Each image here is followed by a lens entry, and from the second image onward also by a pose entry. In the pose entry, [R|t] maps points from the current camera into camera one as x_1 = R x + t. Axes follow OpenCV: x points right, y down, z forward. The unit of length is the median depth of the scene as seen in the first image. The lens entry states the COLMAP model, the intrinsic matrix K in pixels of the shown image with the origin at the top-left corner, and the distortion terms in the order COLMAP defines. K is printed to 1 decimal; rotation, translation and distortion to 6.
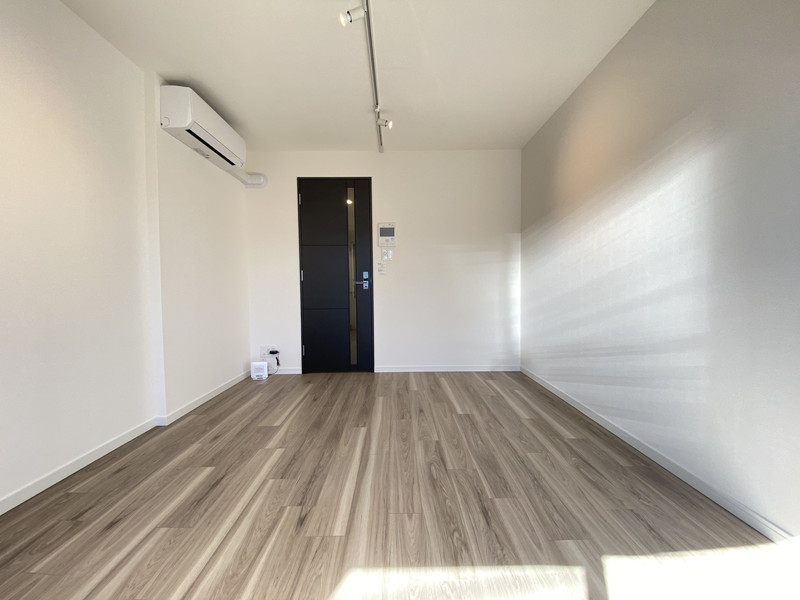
lens RADIAL K [[331.5, 0, 400.0], [0, 331.5, 300.0], [0, 0, 1]] dist [0.037991, -0.031326]
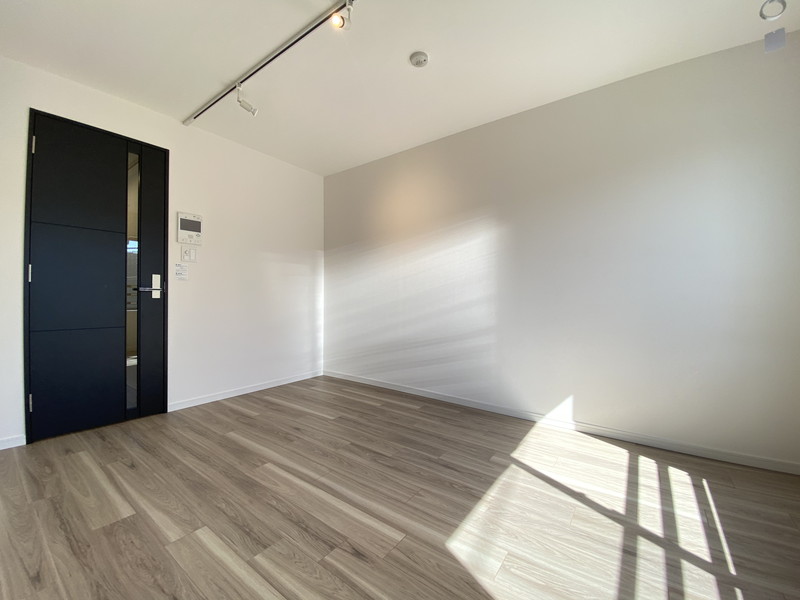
lens RADIAL K [[331.5, 0, 400.0], [0, 331.5, 300.0], [0, 0, 1]] dist [0.037991, -0.031326]
pose [[0.582139, 0.014048, 0.812968, -0.574571], [0.019568, 0.999319, -0.031280, 0.005744], [-0.812854, 0.034117, 0.581468, 0.217479]]
